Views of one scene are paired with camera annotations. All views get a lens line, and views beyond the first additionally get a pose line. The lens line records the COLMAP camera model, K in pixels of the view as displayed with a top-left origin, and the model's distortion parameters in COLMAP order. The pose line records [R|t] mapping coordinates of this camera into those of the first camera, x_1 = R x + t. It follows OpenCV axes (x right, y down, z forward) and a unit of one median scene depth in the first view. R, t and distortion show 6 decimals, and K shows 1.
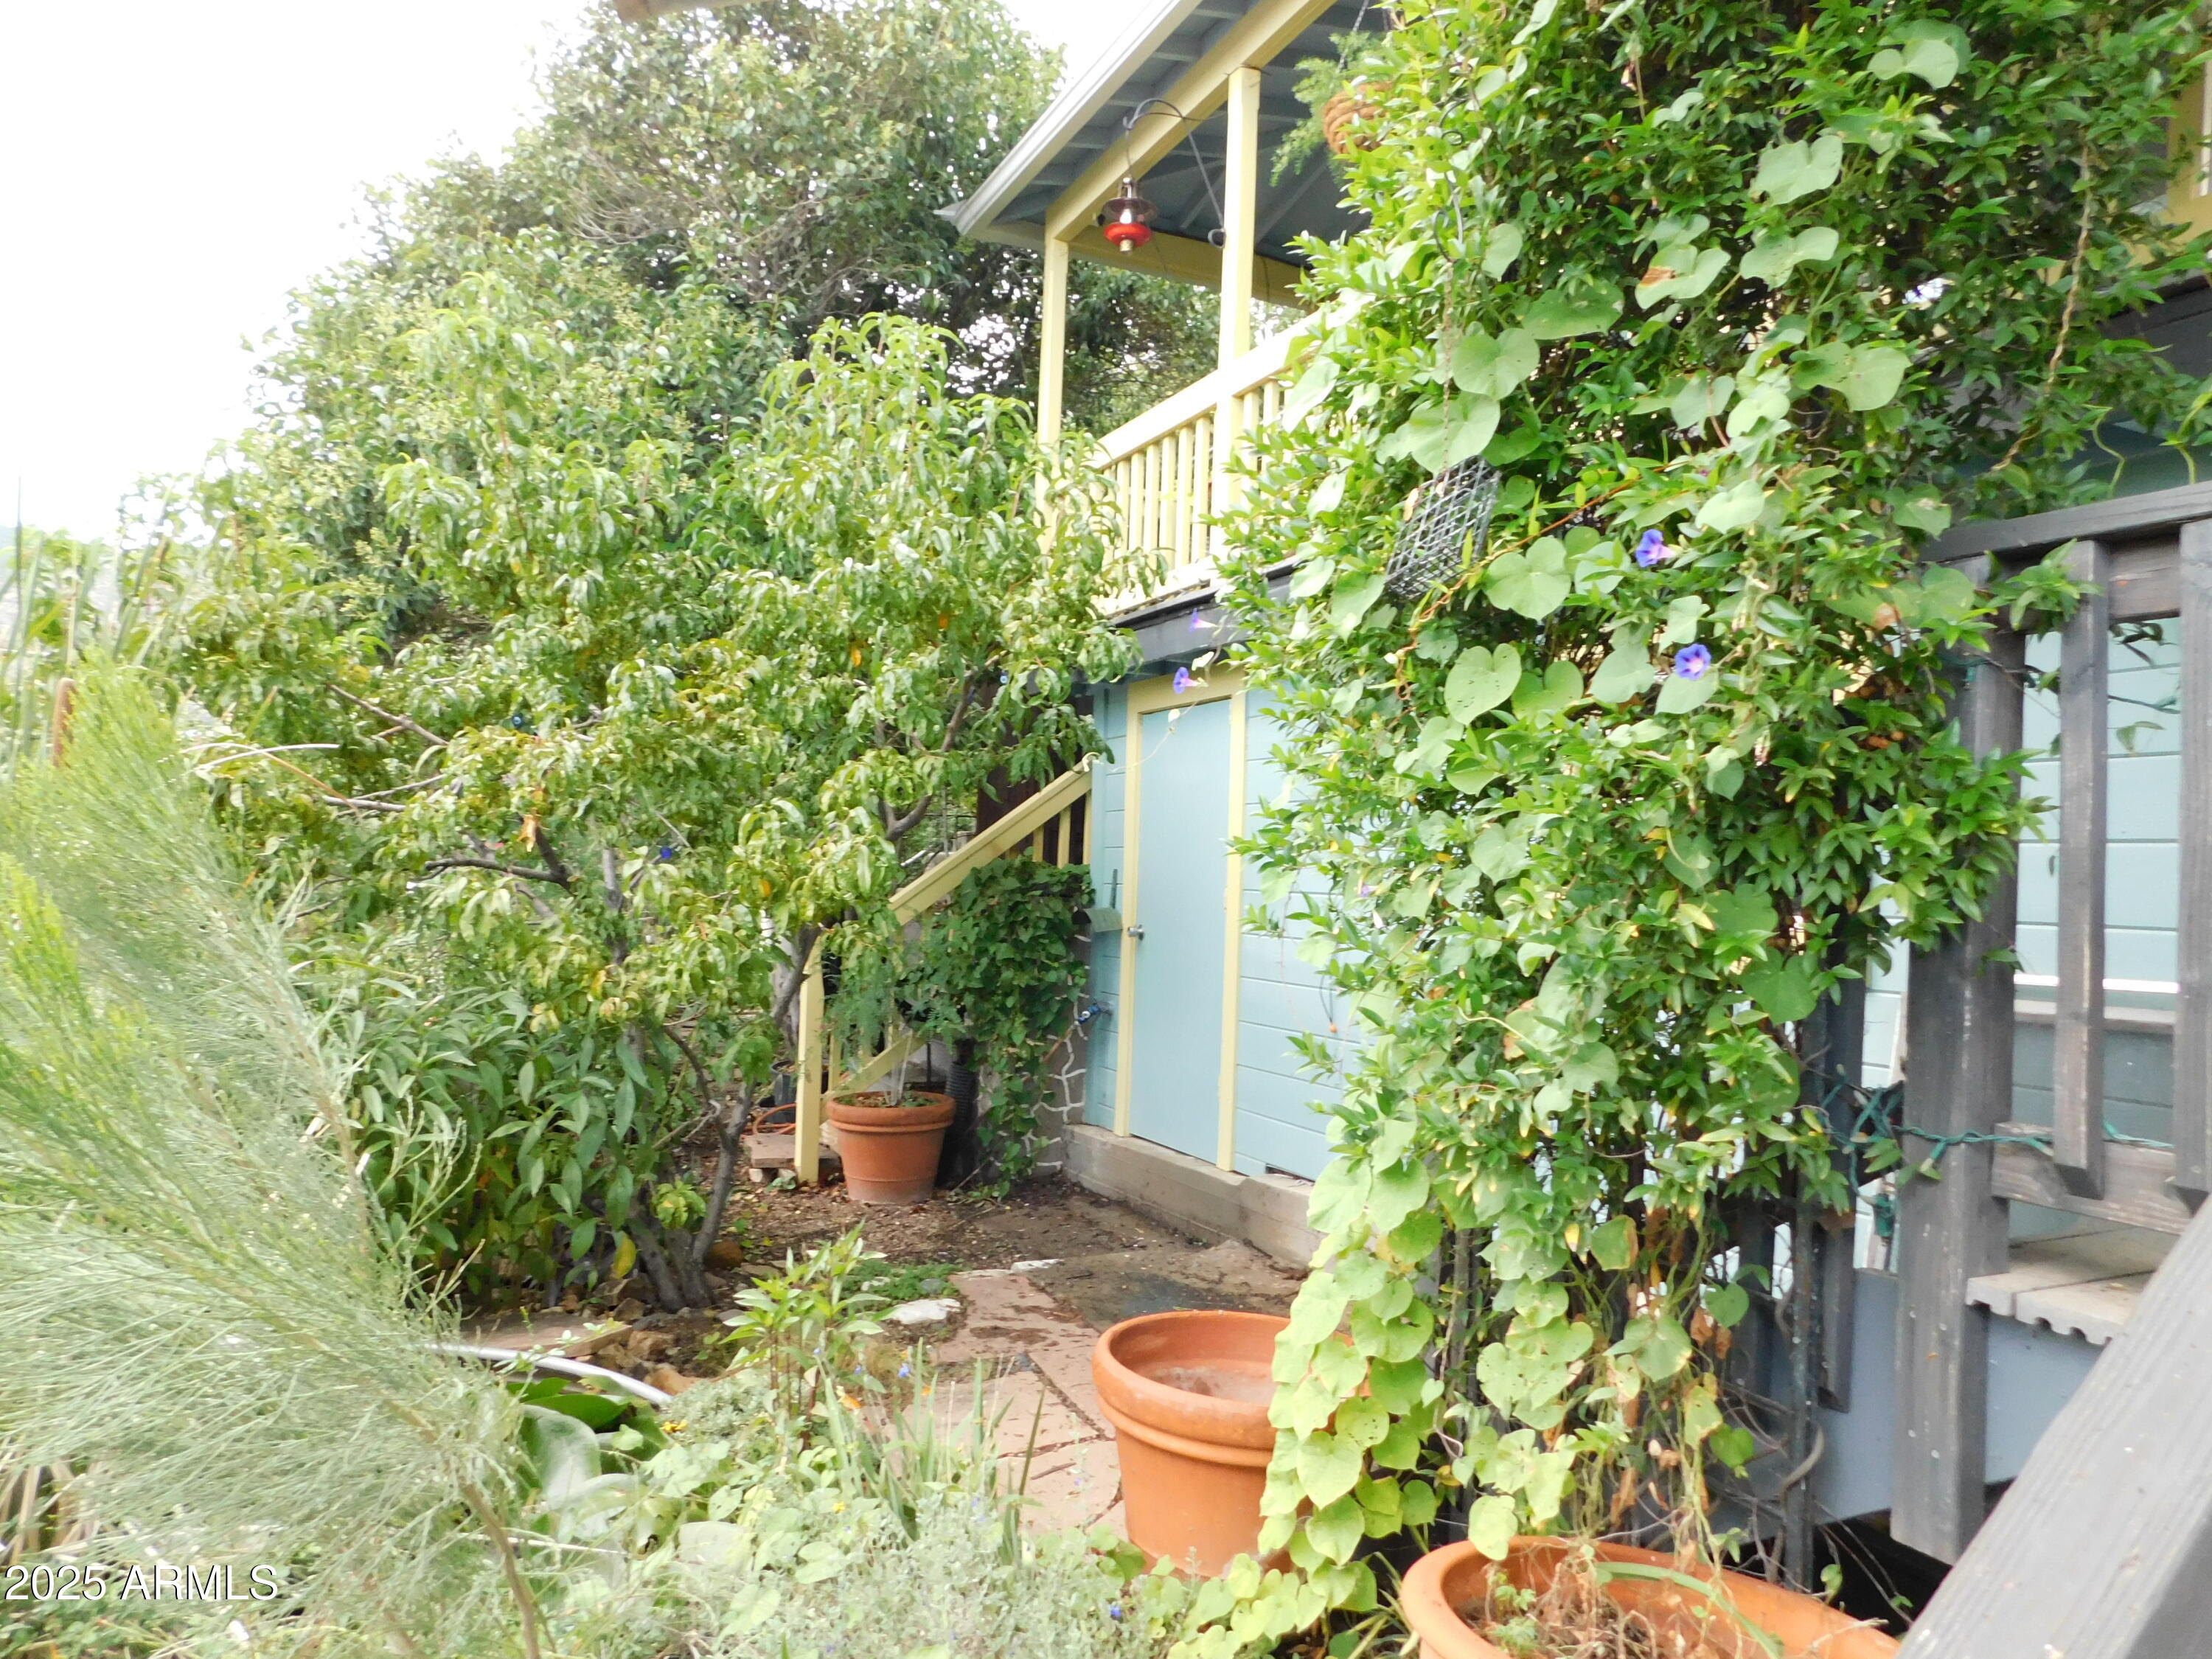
lens RADIAL K [[1480.0, 0, 1108.6], [0, 1480.0, 843.3], [0, 0, 1]] dist [-0.068479, 0.064616]
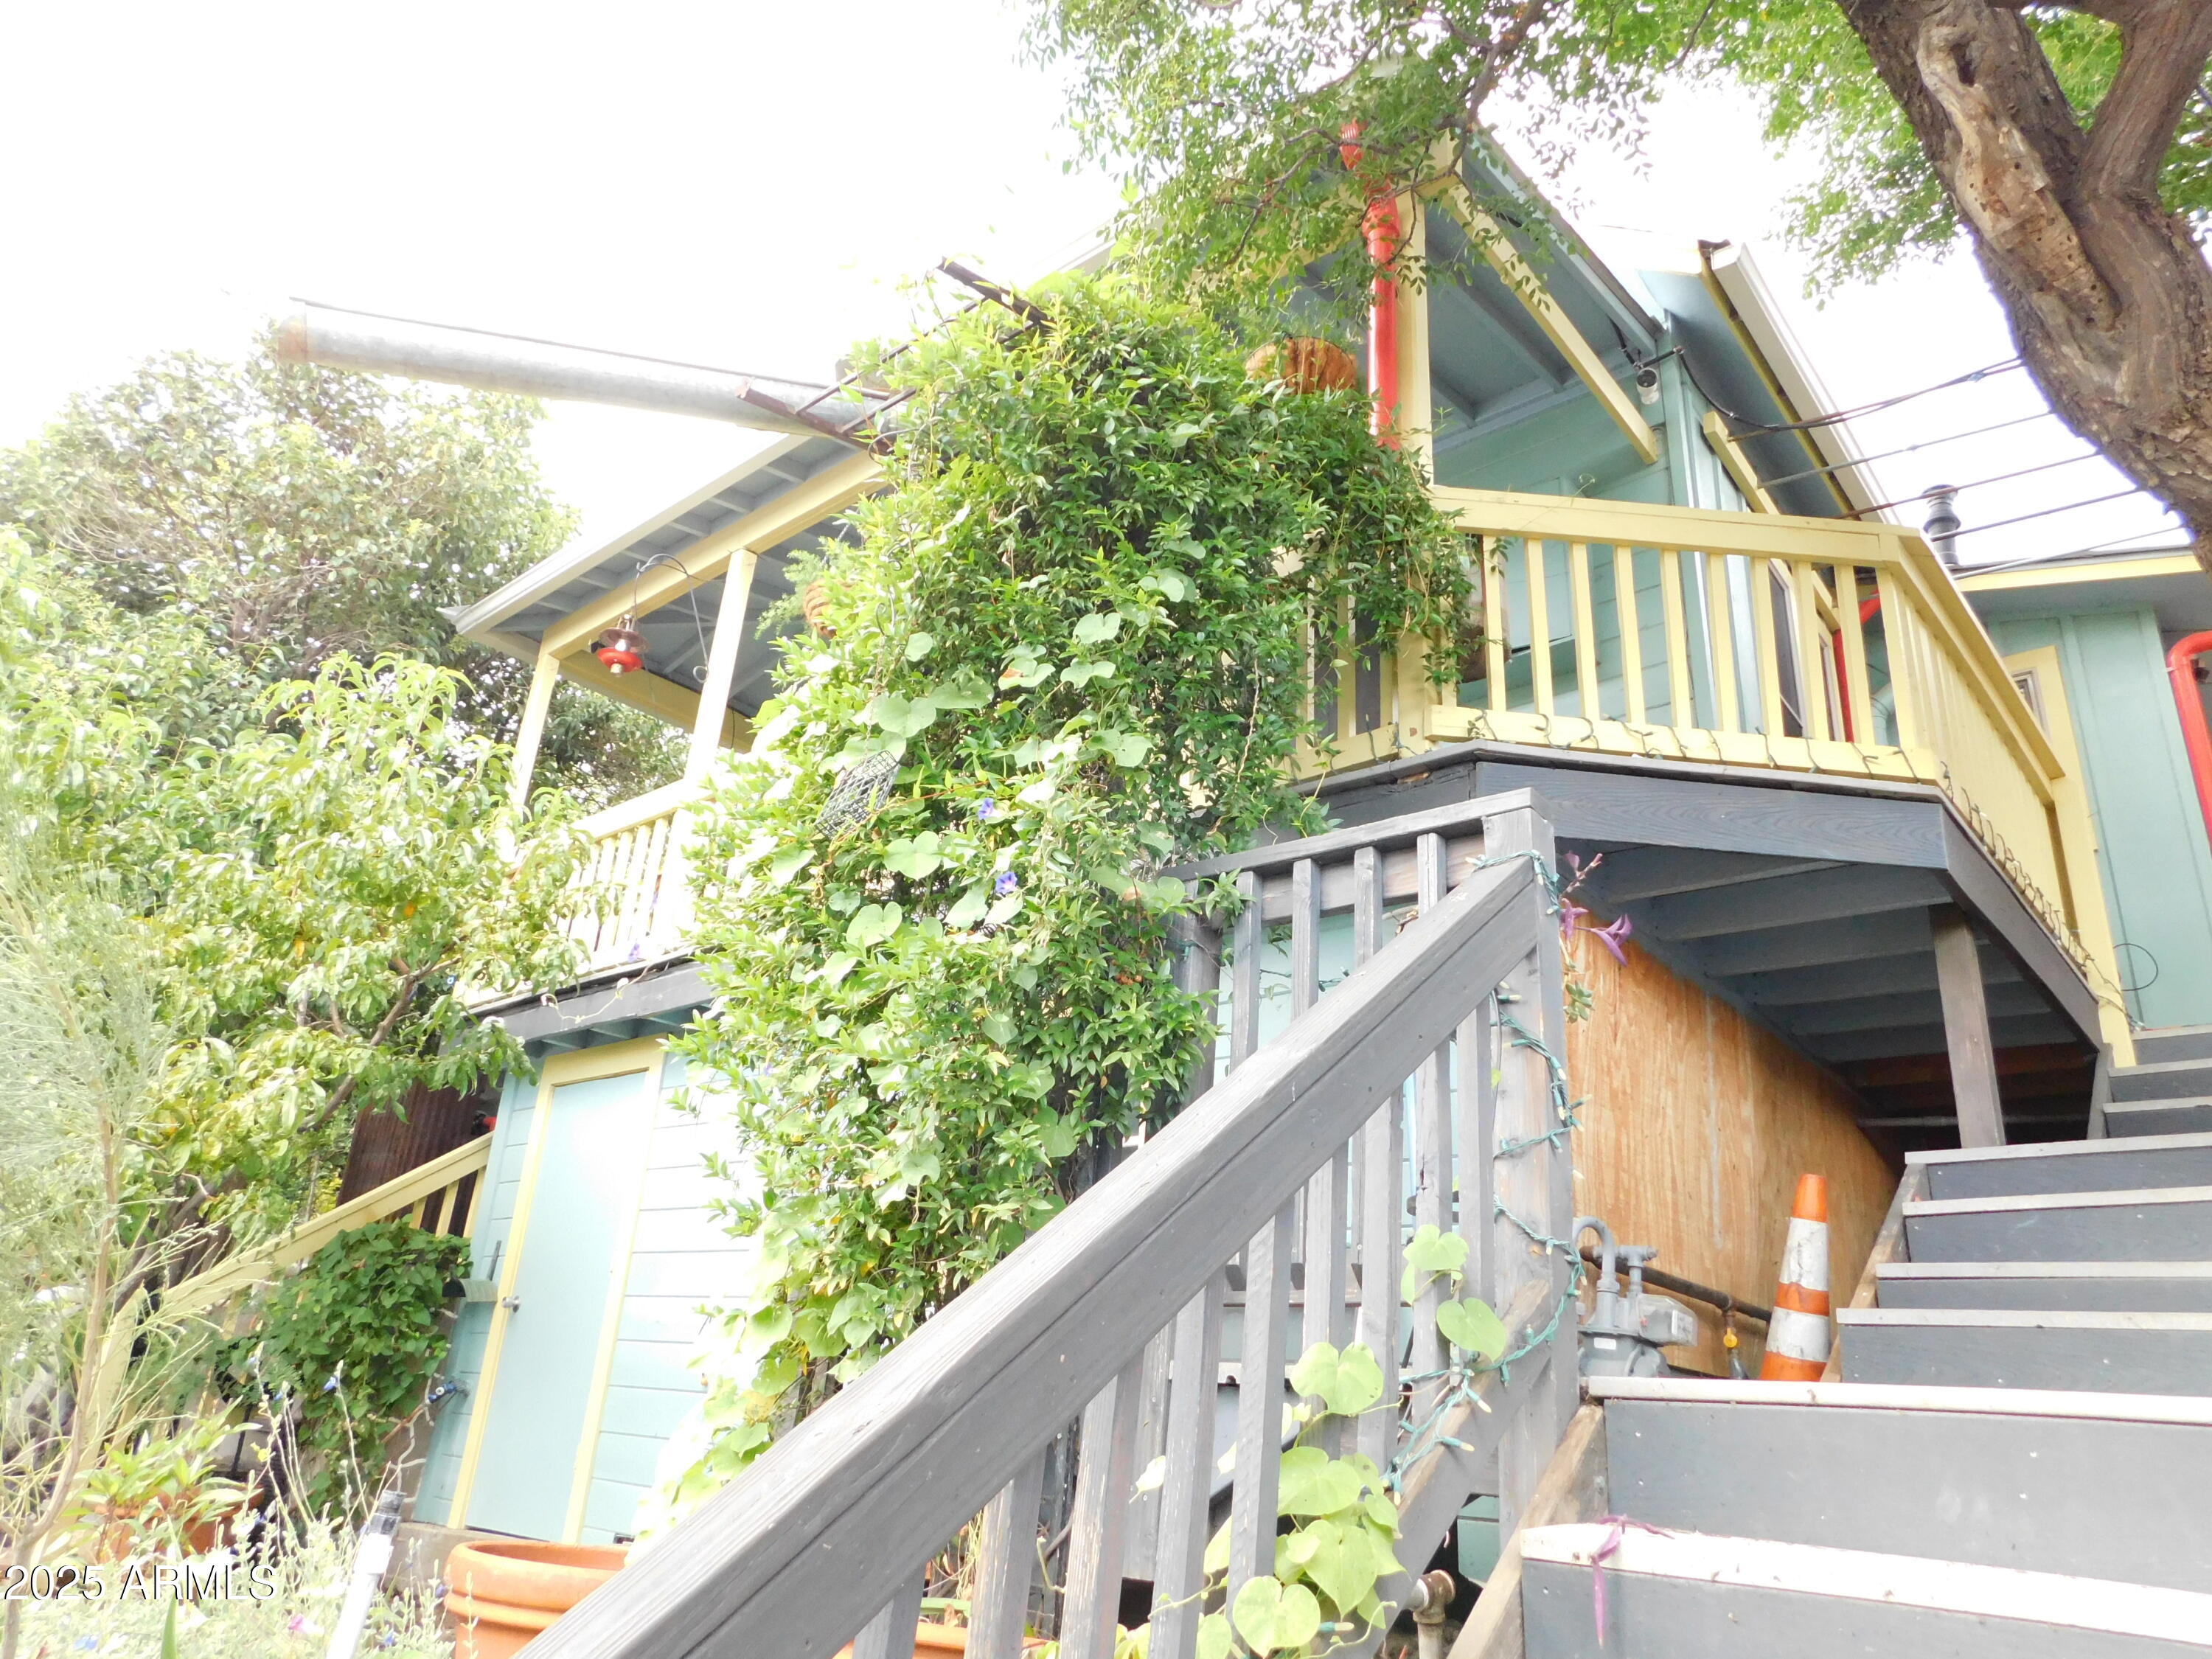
lens RADIAL K [[1508.4, 0, 1106.0], [0, 1508.4, 829.5], [0, 0, 1]] dist [-0.066729, 0.063201]
pose [[0.920610, 0.181236, 0.345877, -0.052580], [-0.051689, 0.934531, -0.352108, 0.289204], [-0.387047, 0.306276, 0.869707, -0.343867]]
